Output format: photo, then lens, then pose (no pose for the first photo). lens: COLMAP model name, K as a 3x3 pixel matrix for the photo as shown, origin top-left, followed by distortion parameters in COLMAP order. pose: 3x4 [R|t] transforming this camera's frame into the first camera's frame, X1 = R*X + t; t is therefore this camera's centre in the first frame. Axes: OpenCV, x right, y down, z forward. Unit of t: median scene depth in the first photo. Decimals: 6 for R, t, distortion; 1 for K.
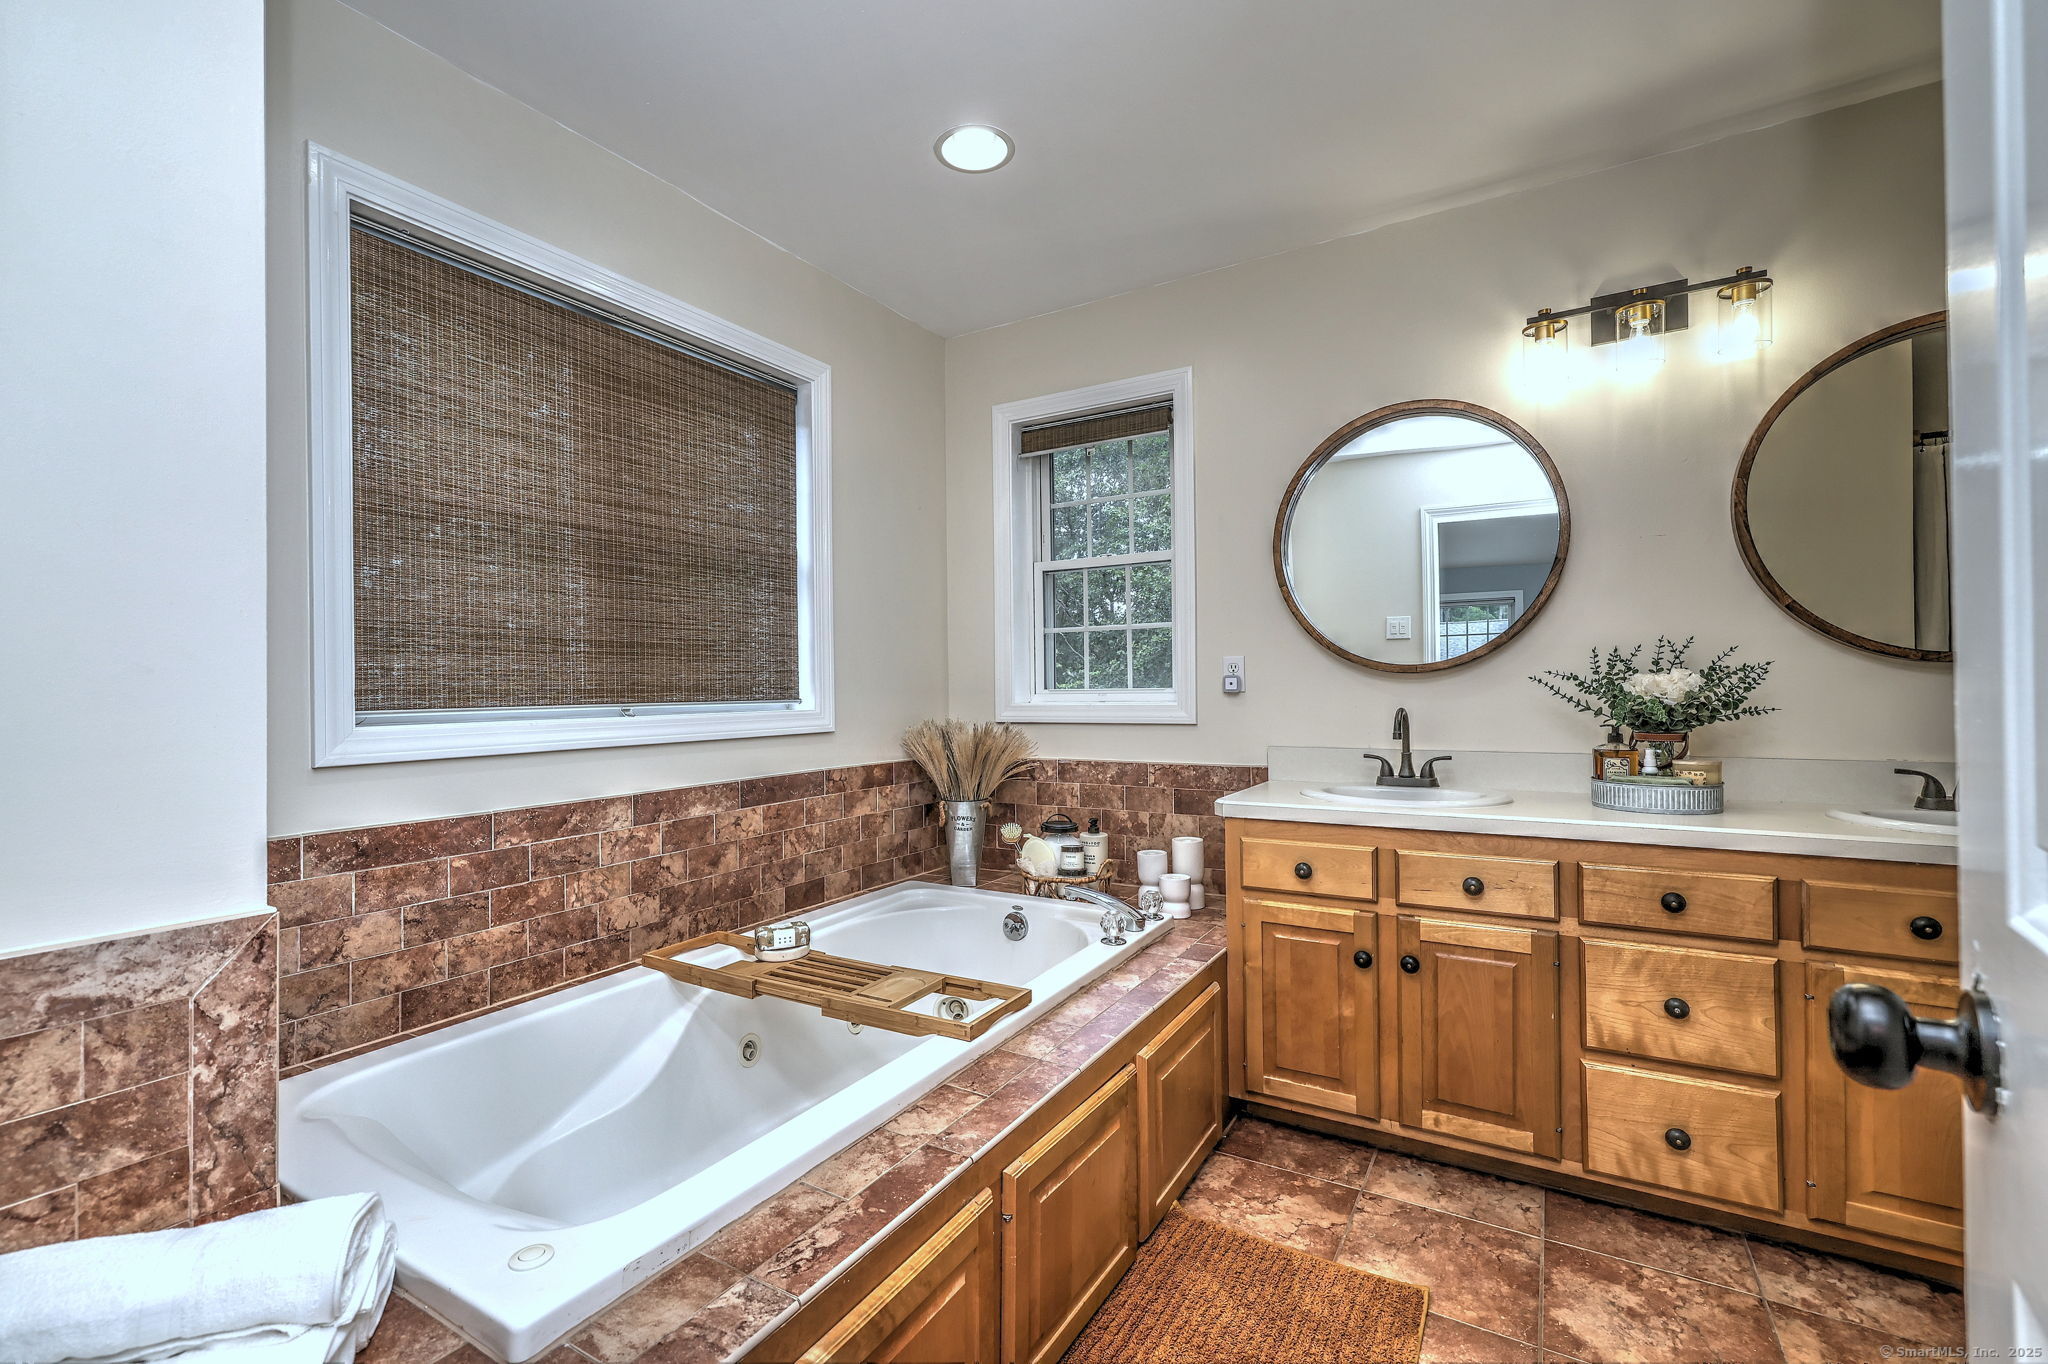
lens RADIAL K [[895.1, 0, 1012.7], [0, 895.1, 678.1], [0, 0, 1]] dist [0.004605, 0.000632]
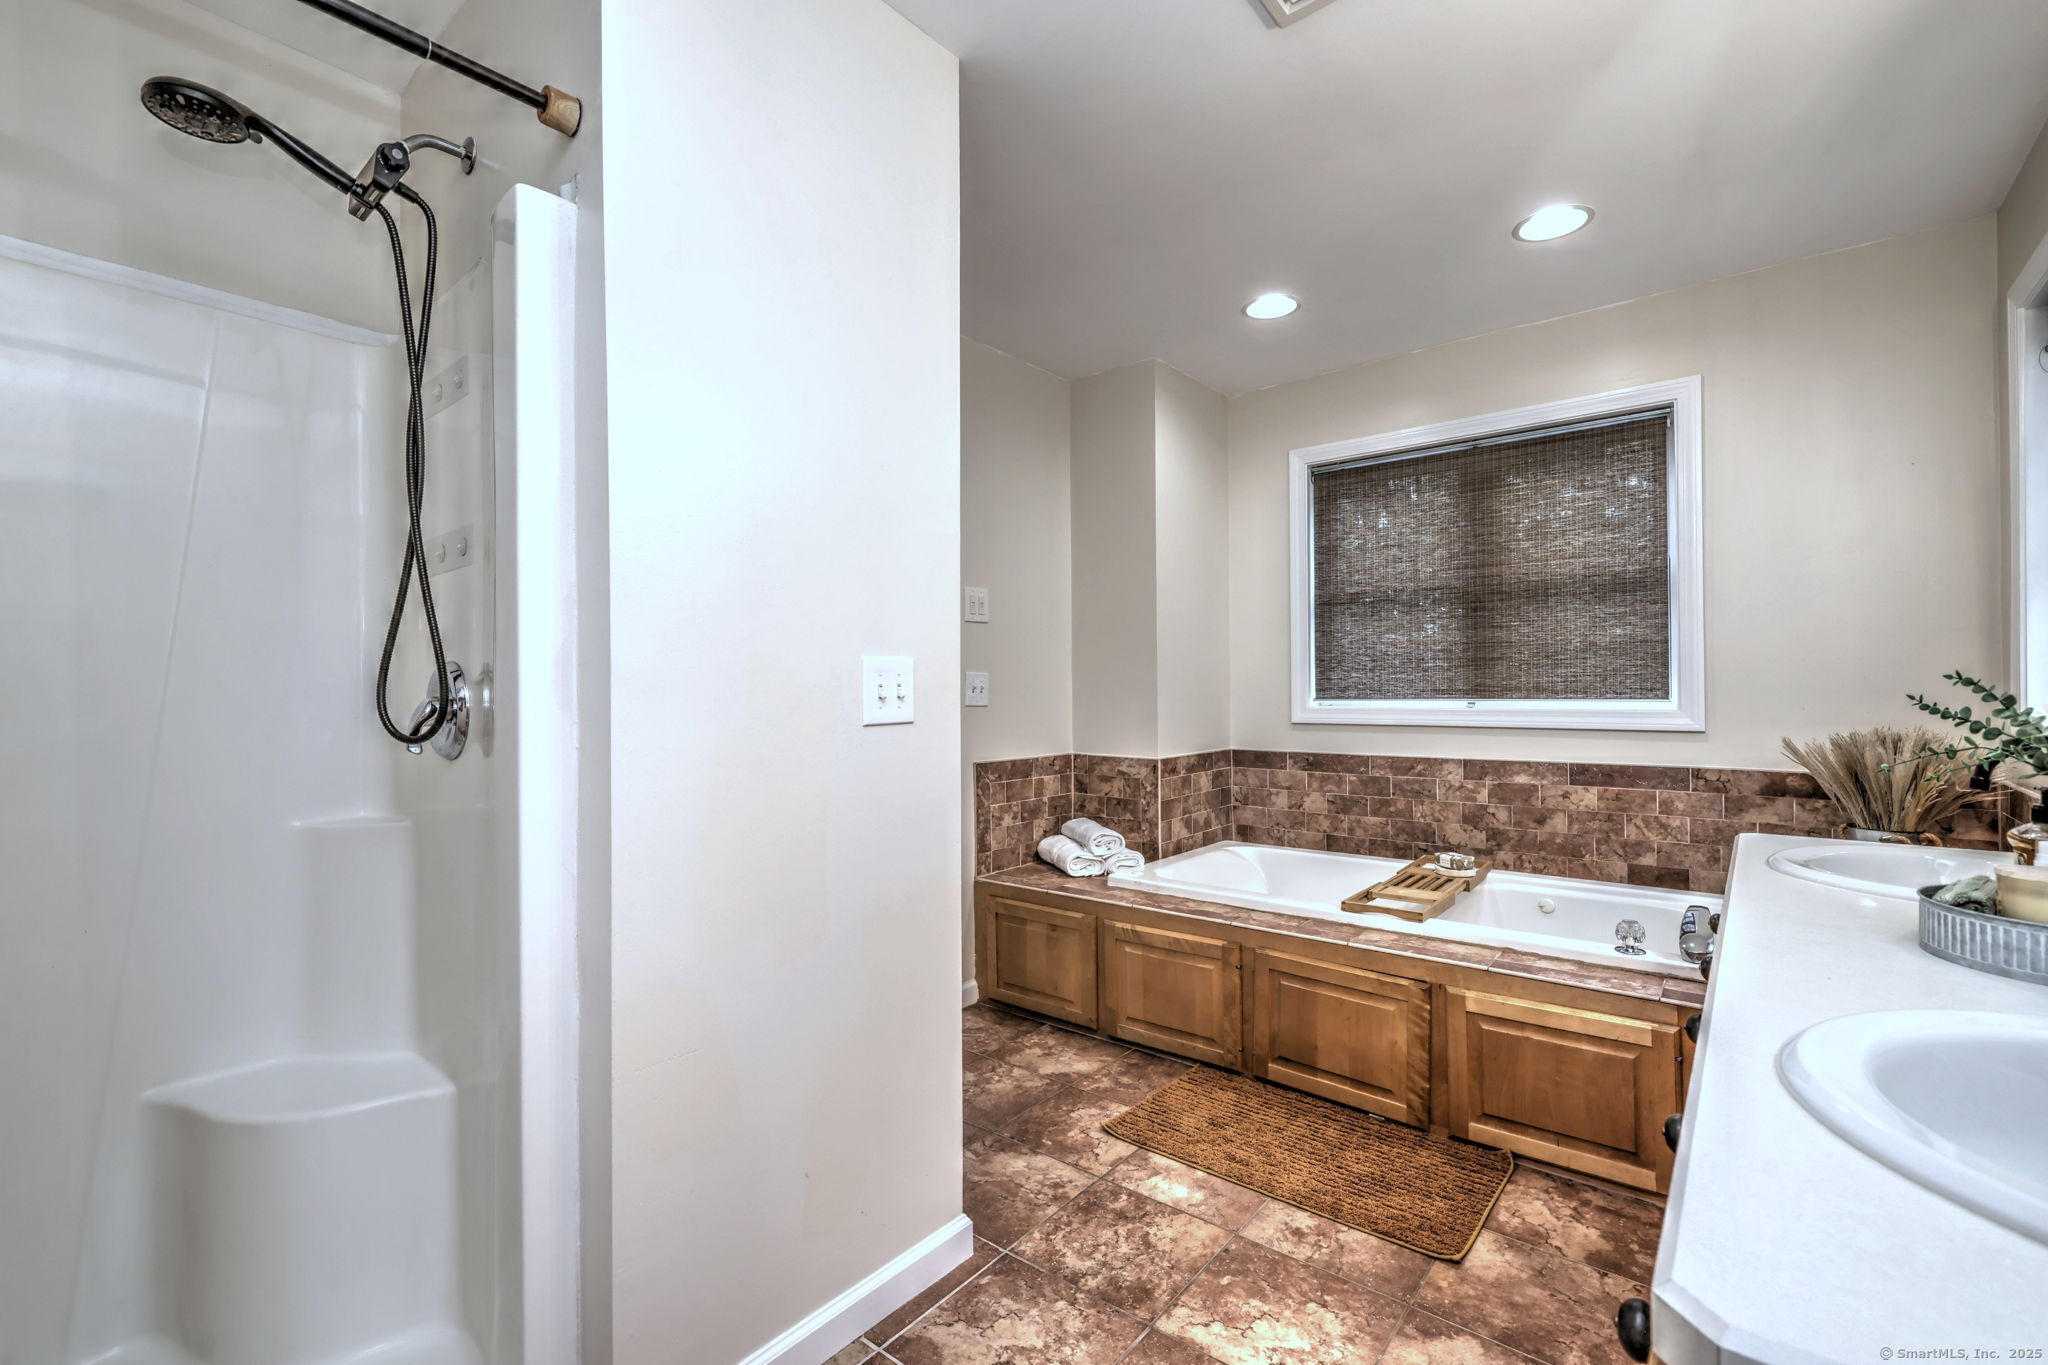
lens RADIAL K [[895.1, 0, 1019.4], [0, 895.1, 682.7], [0, 0, 1]] dist [0.004605, 0.000632]
pose [[-0.151172, 0.004057, -0.988499, 1.250967], [0.017304, 0.999849, 0.001458, -0.015178], [0.988356, -0.016885, -0.151219, 0.514244]]
